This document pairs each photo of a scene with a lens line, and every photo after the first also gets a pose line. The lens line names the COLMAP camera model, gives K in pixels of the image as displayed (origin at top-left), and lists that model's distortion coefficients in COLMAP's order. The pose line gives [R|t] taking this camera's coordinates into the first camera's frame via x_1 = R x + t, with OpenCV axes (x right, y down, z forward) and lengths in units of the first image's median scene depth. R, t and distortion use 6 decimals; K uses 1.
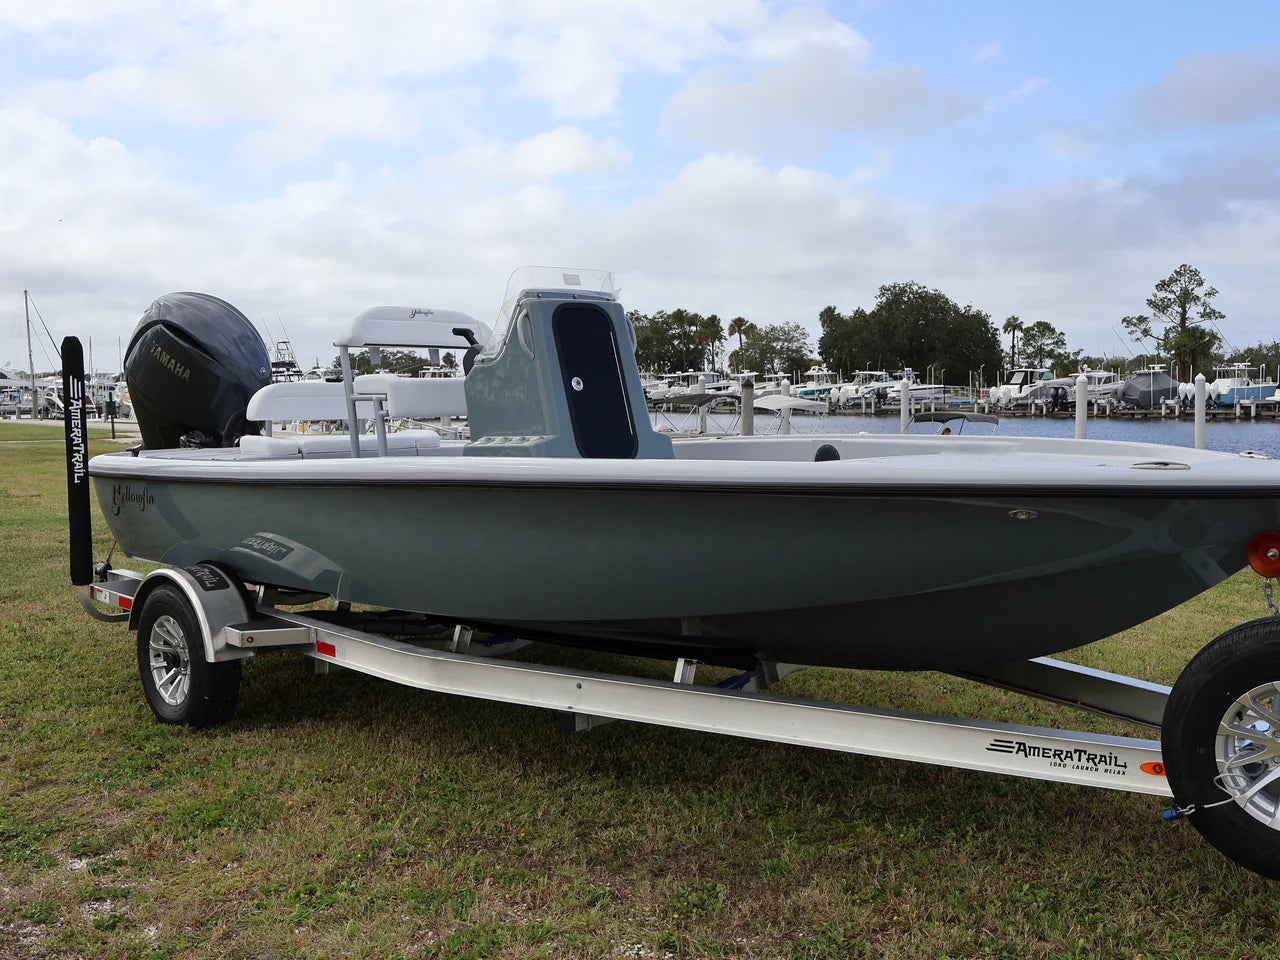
lens RADIAL K [[1690.4, 0, 693.4], [0, 1690.4, 496.2], [0, 0, 1]] dist [0.036406, 0.048033]
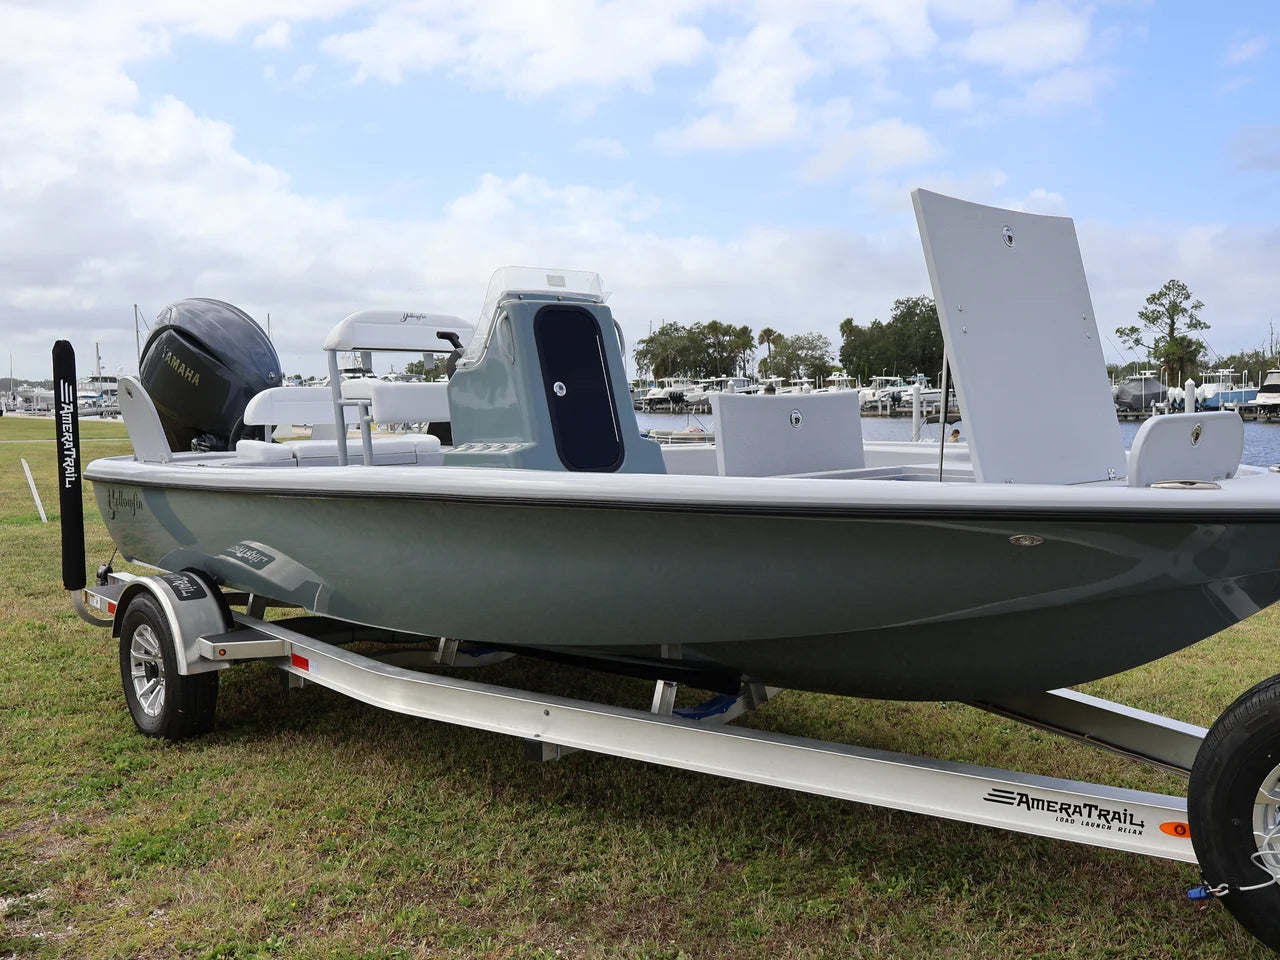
lens RADIAL K [[1462.0, 0, 691.1], [0, 1462.0, 480.8], [0, 0, 1]] dist [0.028137, -0.027748]
pose [[0.999490, 0.003124, -0.031787, 0.028017], [-0.003209, 0.999991, -0.002642, -0.010263], [0.031779, 0.002743, 0.999491, 0.146016]]
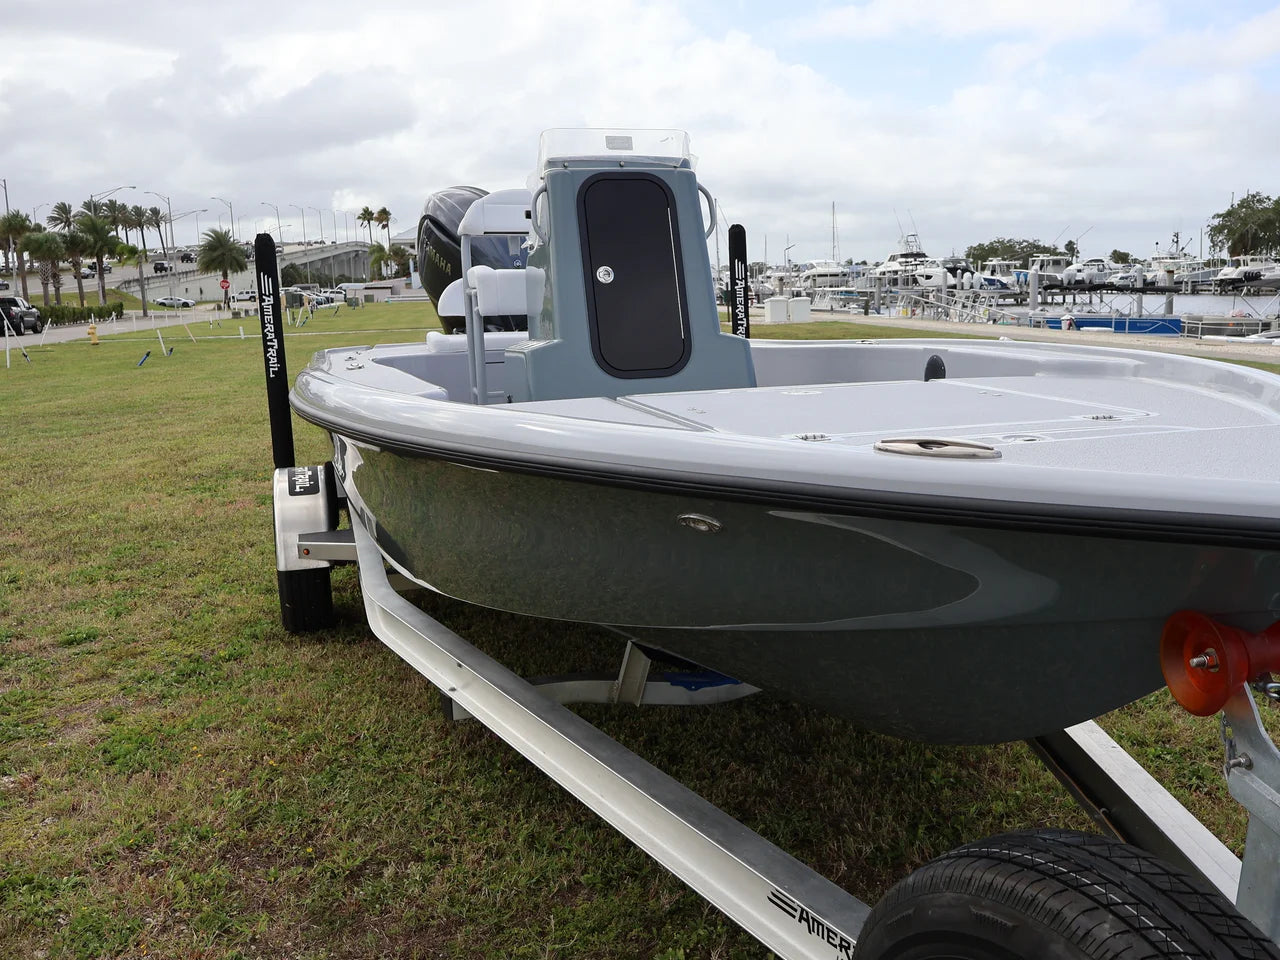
lens RADIAL K [[1336.6, 0, 621.9], [0, 1336.6, 545.9], [0, 0, 1]] dist [0.007019, 0.027269]
pose [[0.858544, 0.089847, -0.504806, 0.233685], [-0.020544, 0.989765, 0.141221, -0.024574], [0.512328, -0.110873, 0.851603, 0.384153]]
